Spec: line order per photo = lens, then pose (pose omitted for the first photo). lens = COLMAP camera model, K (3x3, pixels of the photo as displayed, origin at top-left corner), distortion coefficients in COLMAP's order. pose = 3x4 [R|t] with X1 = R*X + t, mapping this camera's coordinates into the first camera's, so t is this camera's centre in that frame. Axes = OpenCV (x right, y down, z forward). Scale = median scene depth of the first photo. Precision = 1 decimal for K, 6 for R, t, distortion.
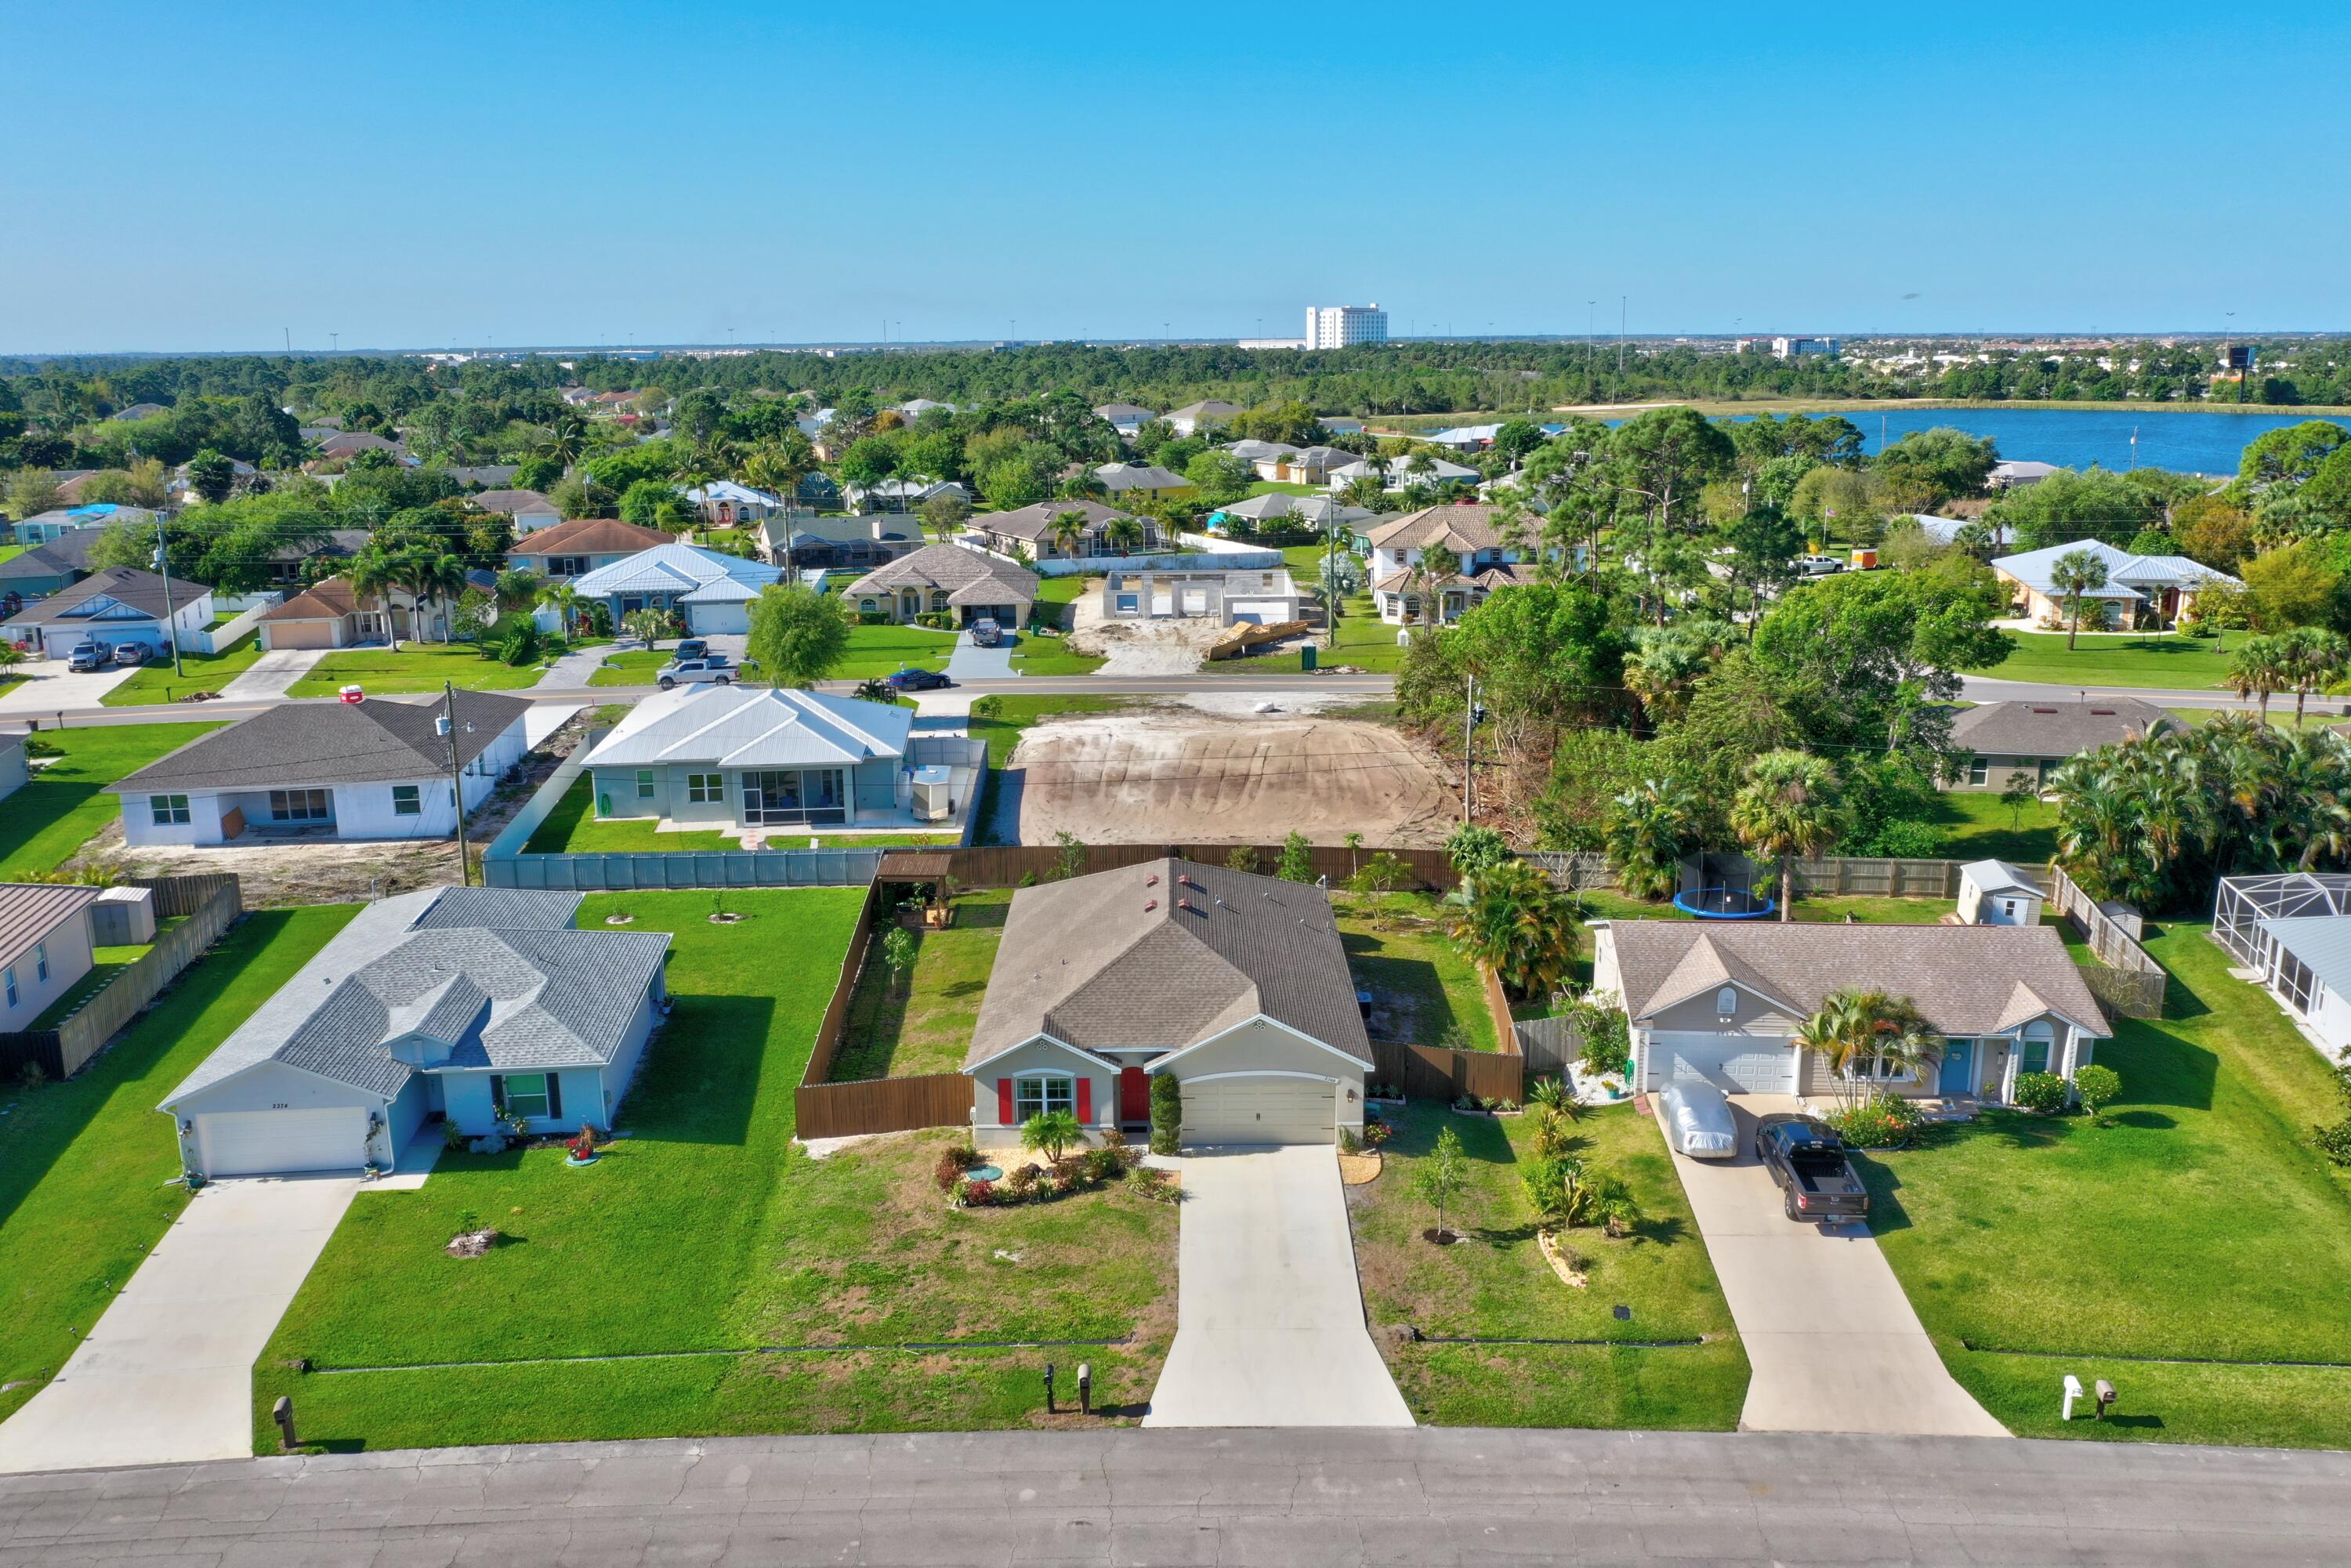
lens RADIAL K [[1829.3, 0, 1175.3], [0, 1829.3, 773.0], [0, 0, 1]] dist [-0.025669, -0.001689]
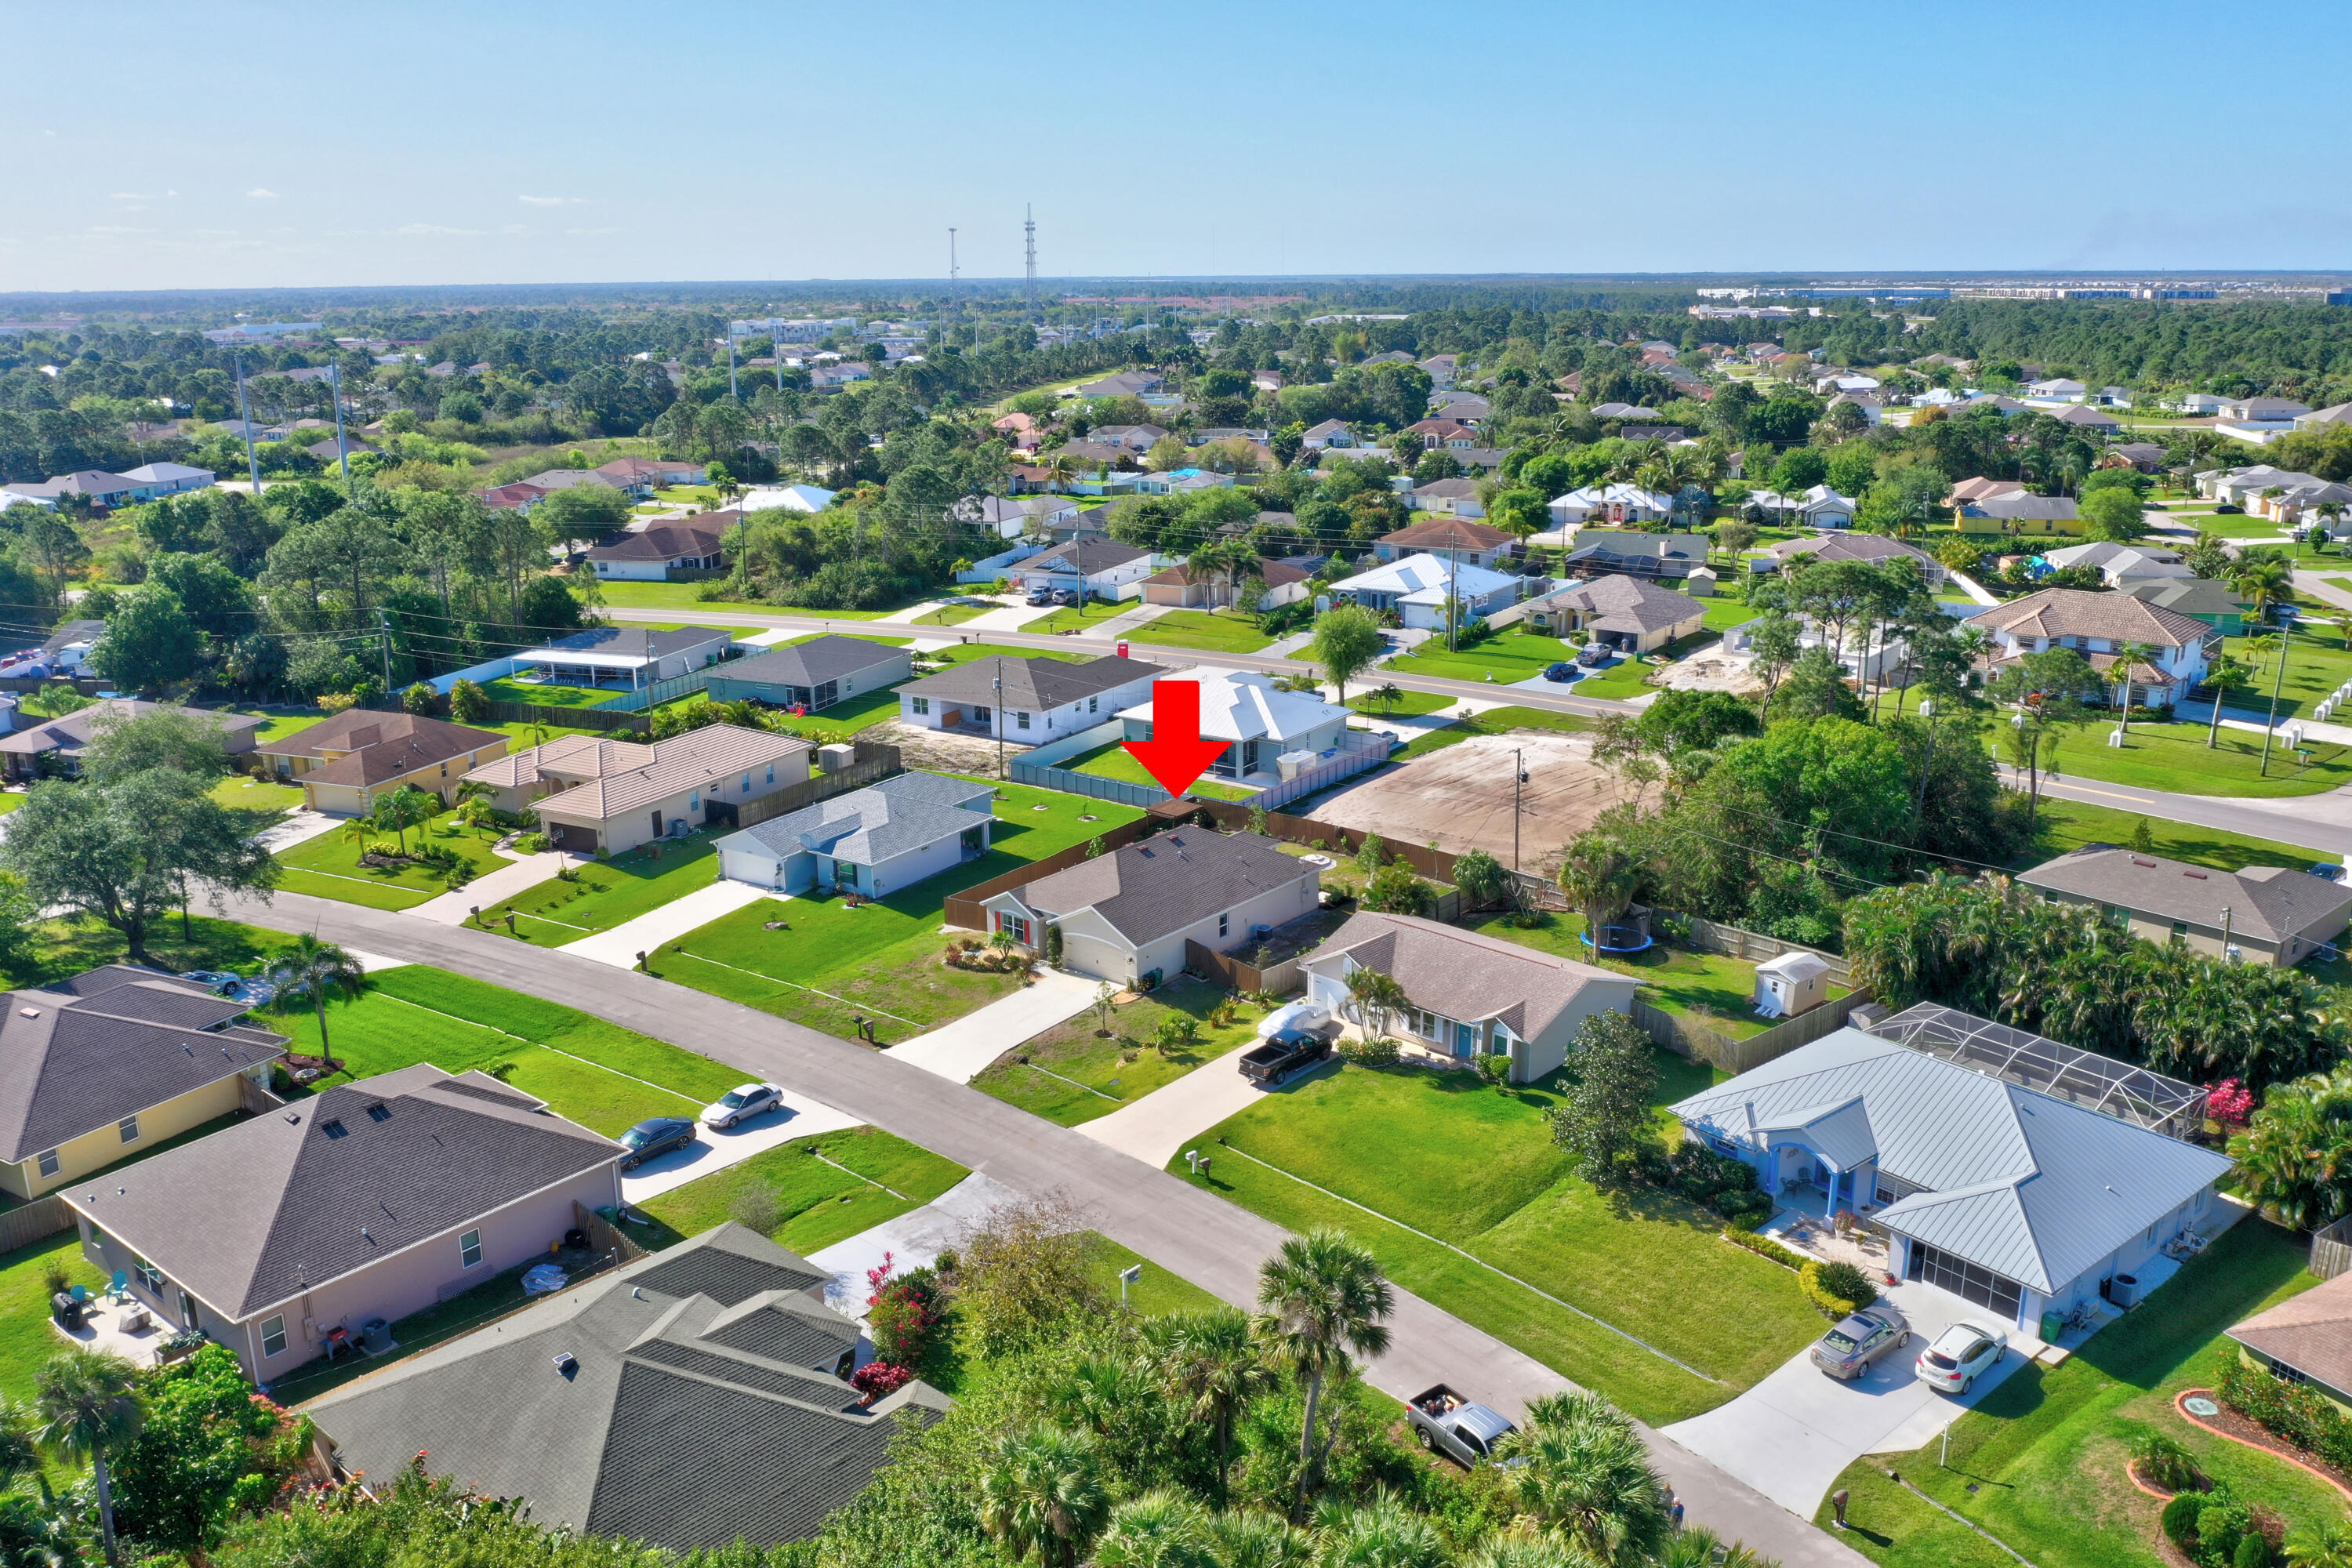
lens RADIAL K [[1830.4, 0, 1172.0], [0, 1830.4, 785.5], [0, 0, 1]] dist [-0.021288, -0.008708]
pose [[0.772930, 0.172865, -0.610489, 0.942212], [-0.144074, 0.984854, 0.096459, -0.140587], [0.617917, 0.013399, 0.786129, -0.331899]]
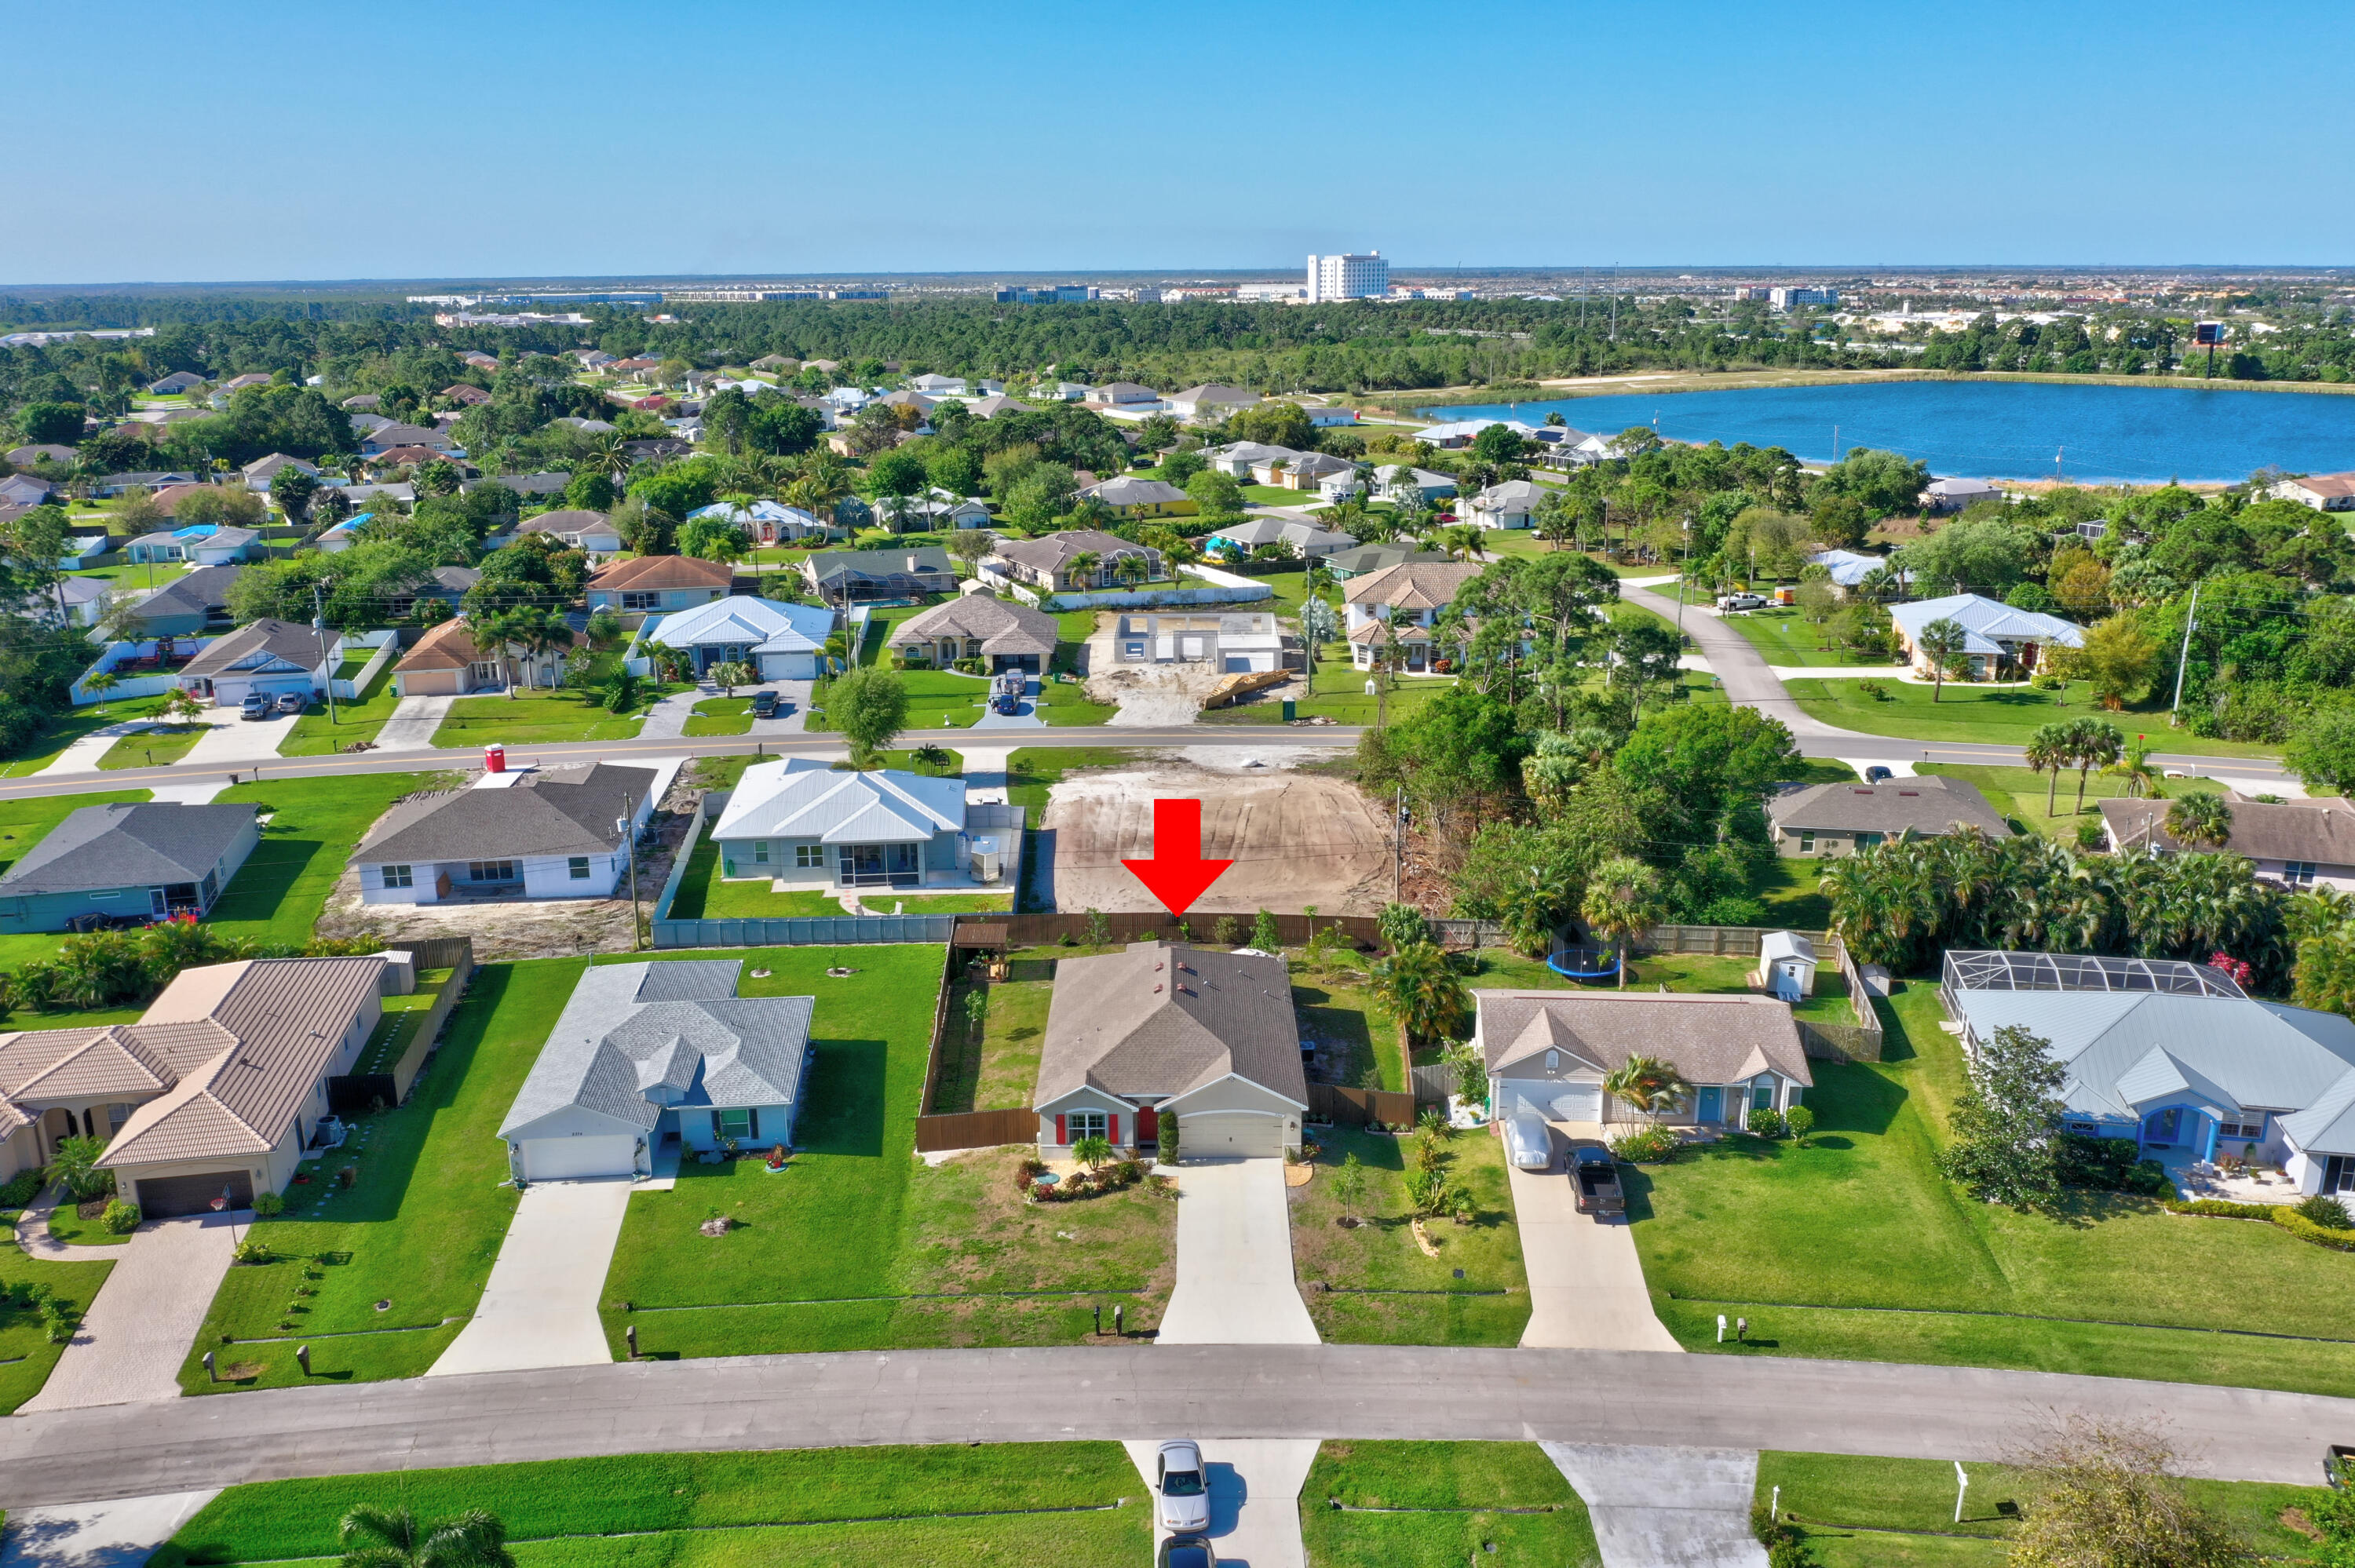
lens RADIAL K [[1832.5, 0, 1177.1], [0, 1832.5, 781.1], [0, 0, 1]] dist [-0.021288, -0.008708]
pose [[0.999998, 0.001868, 0.000338, 0.000590], [-0.001880, 0.999172, 0.040641, -0.126595], [-0.000261, -0.040641, 0.999174, -0.368276]]
